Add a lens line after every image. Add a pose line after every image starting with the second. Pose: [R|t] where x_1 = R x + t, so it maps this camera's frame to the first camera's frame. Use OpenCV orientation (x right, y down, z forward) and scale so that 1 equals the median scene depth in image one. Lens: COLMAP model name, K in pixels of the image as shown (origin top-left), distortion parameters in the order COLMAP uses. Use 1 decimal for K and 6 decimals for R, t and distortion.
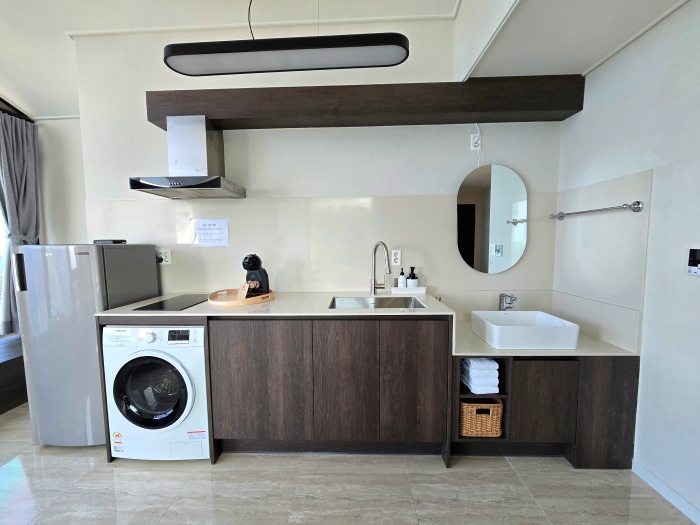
lens RADIAL K [[292.1, 0, 350.0], [0, 292.1, 262.5], [0, 0, 1]] dist [0.001151, 0.000359]
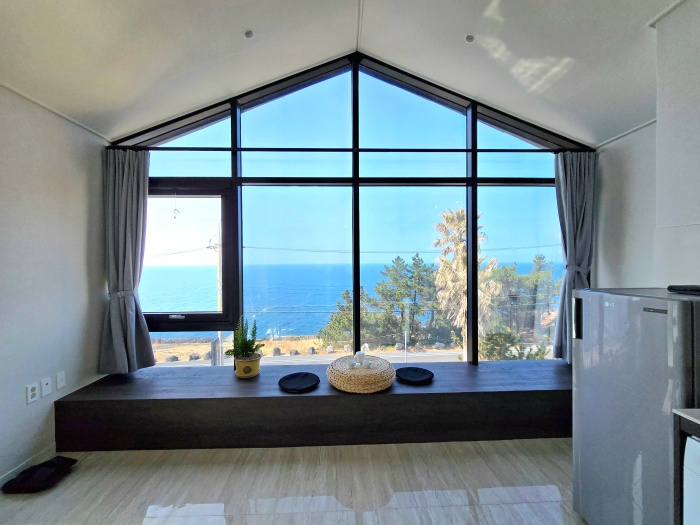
lens RADIAL K [[292.1, 0, 350.0], [0, 292.1, 262.5], [0, 0, 1]] dist [0.001151, 0.000359]
pose [[0.088203, 0.019086, -0.995920, -0.239451], [-0.068989, 0.997533, 0.013007, -0.087291], [0.993711, 0.067560, 0.089302, 0.168504]]
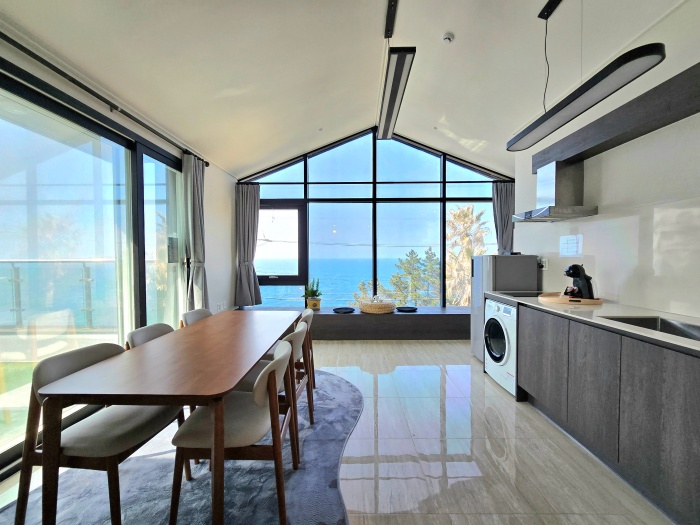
lens RADIAL K [[292.1, 0, 350.0], [0, 292.1, 262.5], [0, 0, 1]] dist [0.001151, 0.000359]
pose [[0.035479, 0.036258, -0.998712, 0.811752], [-0.071962, 0.996840, 0.033633, -0.009087], [0.996776, 0.070676, 0.037977, 0.033307]]
